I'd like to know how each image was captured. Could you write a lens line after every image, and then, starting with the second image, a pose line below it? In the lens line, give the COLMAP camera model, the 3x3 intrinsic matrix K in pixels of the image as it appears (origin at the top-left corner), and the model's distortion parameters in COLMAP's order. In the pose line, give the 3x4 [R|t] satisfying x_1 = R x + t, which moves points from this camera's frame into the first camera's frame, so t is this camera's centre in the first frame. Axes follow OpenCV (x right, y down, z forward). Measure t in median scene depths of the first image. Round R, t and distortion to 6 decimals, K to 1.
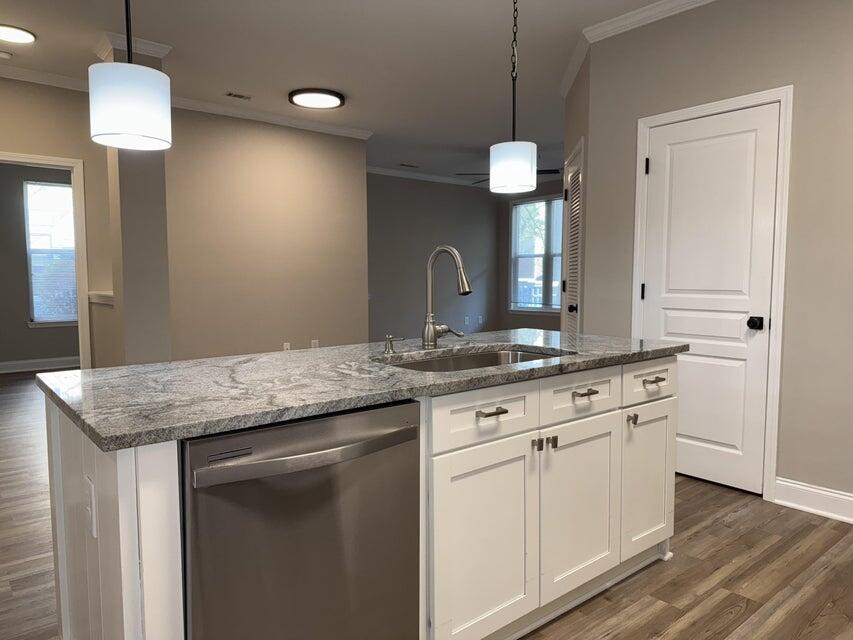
lens RADIAL K [[593.3, 0, 426.5], [0, 593.3, 320.0], [0, 0, 1]] dist [0.001496, 0.000897]
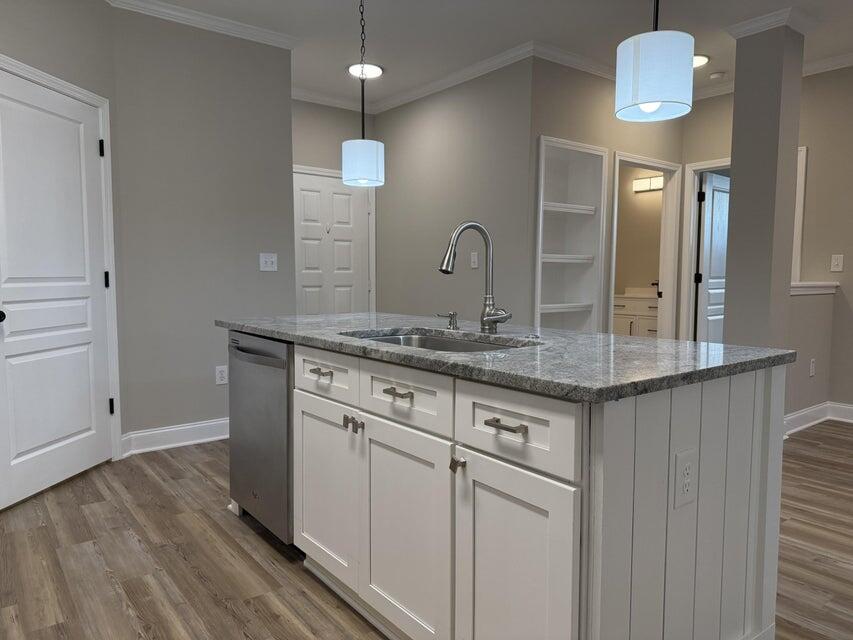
lens RADIAL K [[593.3, 0, 426.5], [0, 593.3, 320.0], [0, 0, 1]] dist [0.001496, 0.000897]
pose [[-0.038356, 0.073188, -0.996580, 1.015651], [-0.074988, 0.994291, 0.075906, -0.039720], [0.996447, 0.077643, -0.032649, 1.002036]]
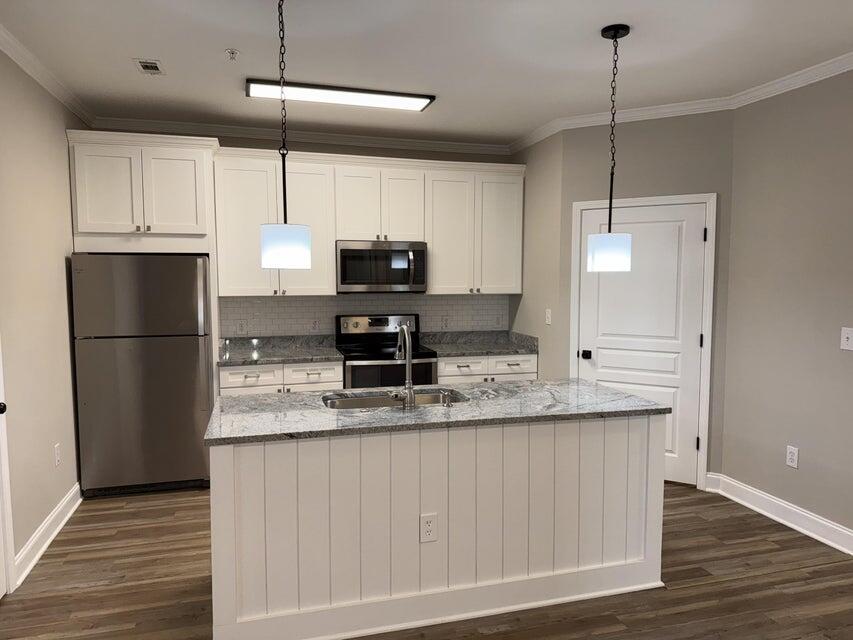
lens RADIAL K [[593.3, 0, 426.5], [0, 593.3, 320.0], [0, 0, 1]] dist [0.001496, 0.000897]
pose [[-0.913364, -0.035612, 0.405584, -0.565290], [0.025430, 0.989233, 0.144125, -0.345512], [-0.406349, 0.141953, -0.902624, 2.253949]]
